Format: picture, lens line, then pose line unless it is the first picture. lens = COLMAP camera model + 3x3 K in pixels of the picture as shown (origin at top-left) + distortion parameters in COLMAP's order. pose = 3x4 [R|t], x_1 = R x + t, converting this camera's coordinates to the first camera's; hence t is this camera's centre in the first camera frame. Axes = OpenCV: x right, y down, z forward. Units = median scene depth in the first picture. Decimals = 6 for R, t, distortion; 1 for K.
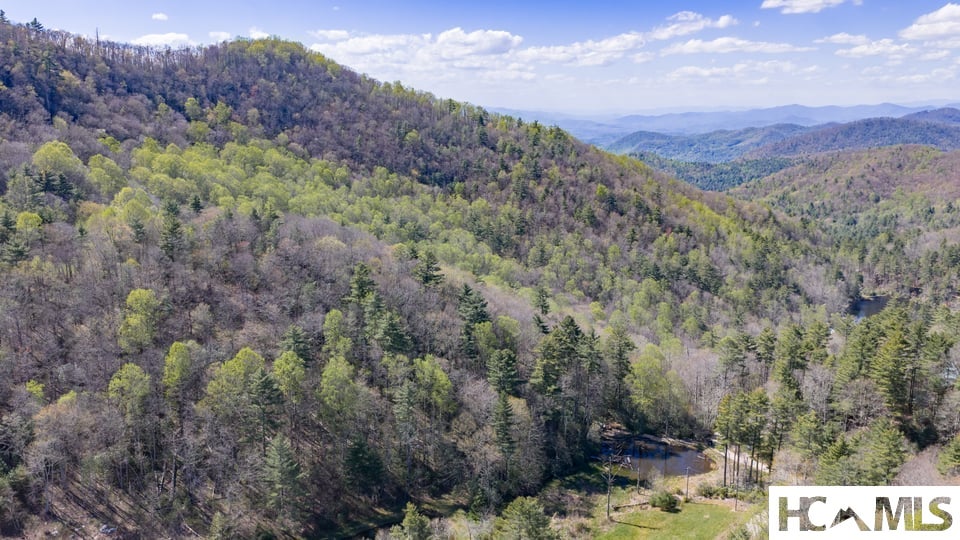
lens RADIAL K [[790.0, 0, 480.0], [0, 790.0, 270.0], [0, 0, 1]] dist [0.033007, -0.061011]
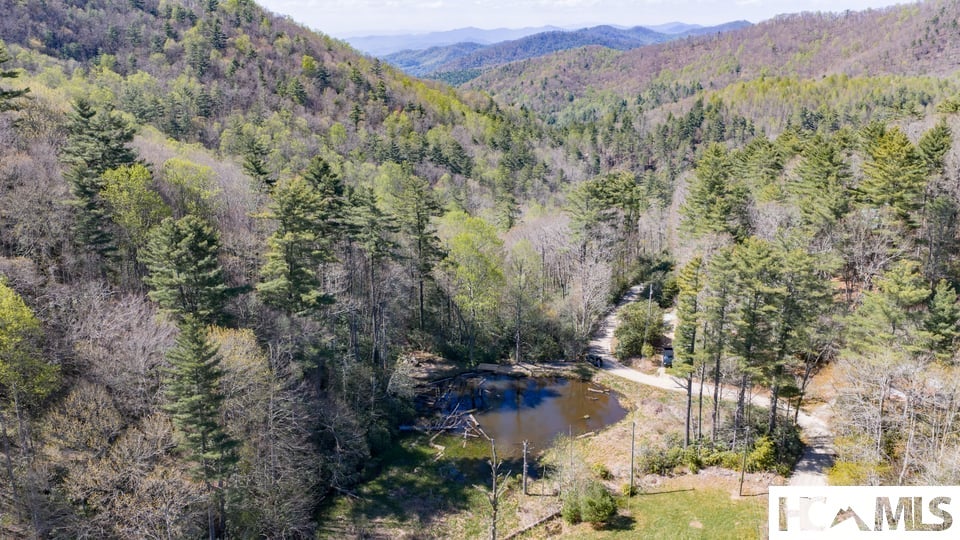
lens RADIAL K [[790.0, 0, 480.0], [0, 790.0, 270.0], [0, 0, 1]] dist [0.033007, -0.061011]
pose [[0.927208, -0.113671, 0.356880, 0.009006], [0.081501, 0.991235, 0.103975, 0.037155], [-0.365571, -0.067320, 0.928346, 0.214977]]
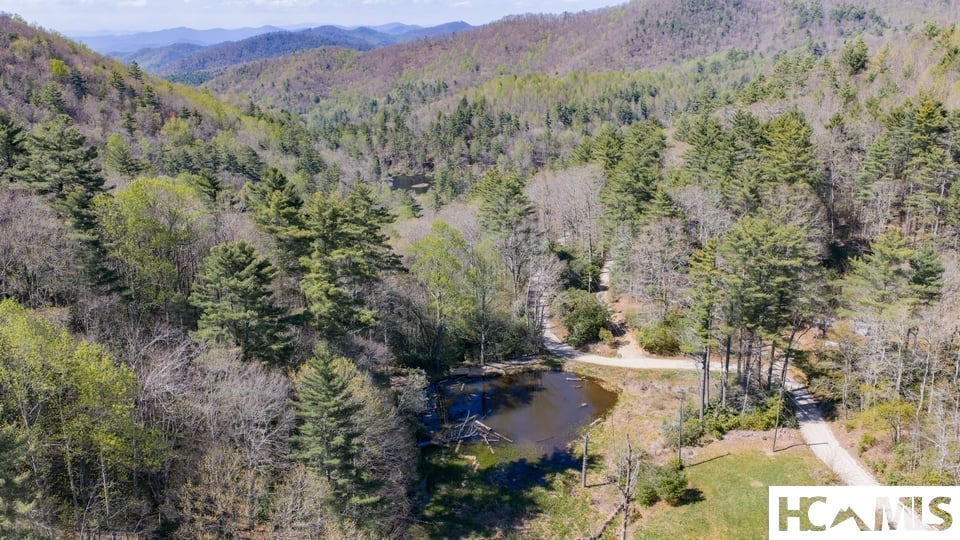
lens RADIAL K [[790.0, 0, 480.0], [0, 790.0, 270.0], [0, 0, 1]] dist [0.033007, -0.061011]
pose [[0.752683, -0.196784, 0.628287, -0.042299], [0.140151, 0.980305, 0.139138, 0.030083], [-0.643293, -0.016672, 0.765438, 0.249475]]
